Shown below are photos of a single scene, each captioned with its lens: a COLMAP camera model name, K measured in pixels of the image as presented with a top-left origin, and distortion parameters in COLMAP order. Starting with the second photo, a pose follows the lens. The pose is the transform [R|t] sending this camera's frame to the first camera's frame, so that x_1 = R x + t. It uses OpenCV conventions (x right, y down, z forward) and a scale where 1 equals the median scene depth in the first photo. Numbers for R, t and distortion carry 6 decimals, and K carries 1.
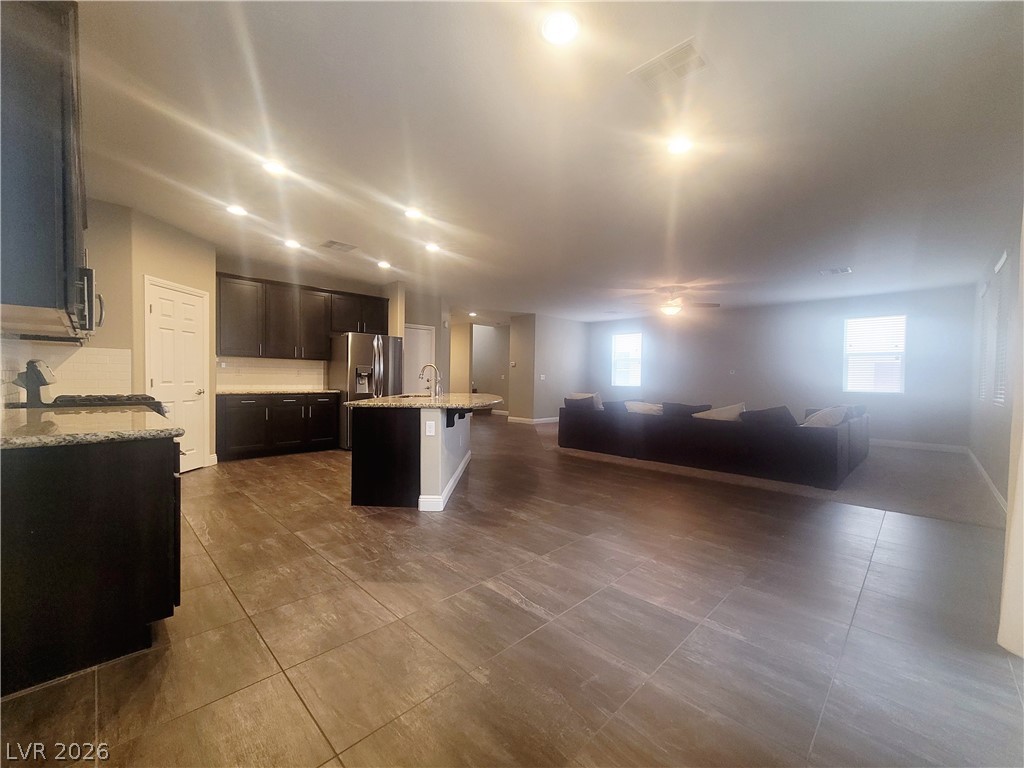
lens RADIAL K [[415.0, 0, 514.0], [0, 415.0, 387.3], [0, 0, 1]] dist [0.003186, -0.000064]
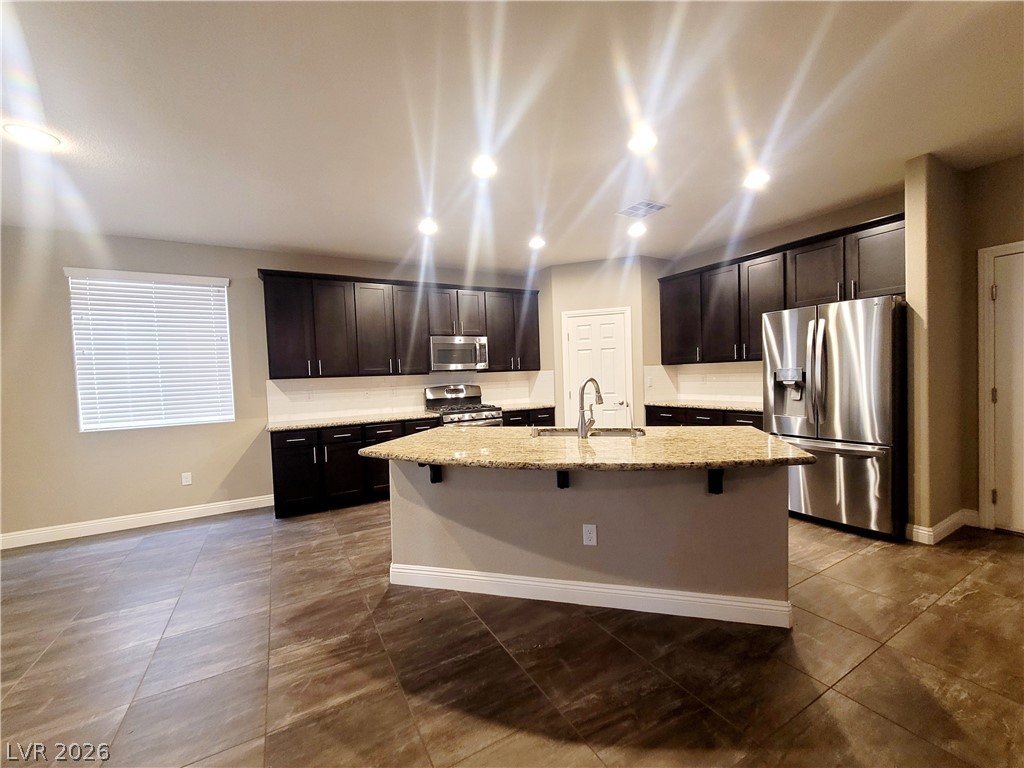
lens RADIAL K [[415.0, 0, 517.5], [0, 415.0, 388.7], [0, 0, 1]] dist [0.003186, -0.000064]
pose [[-0.269024, 0.025809, -0.962788, 0.453252], [0.015393, 0.999628, 0.022496, -0.068955], [0.963011, -0.008769, -0.269321, 1.313713]]
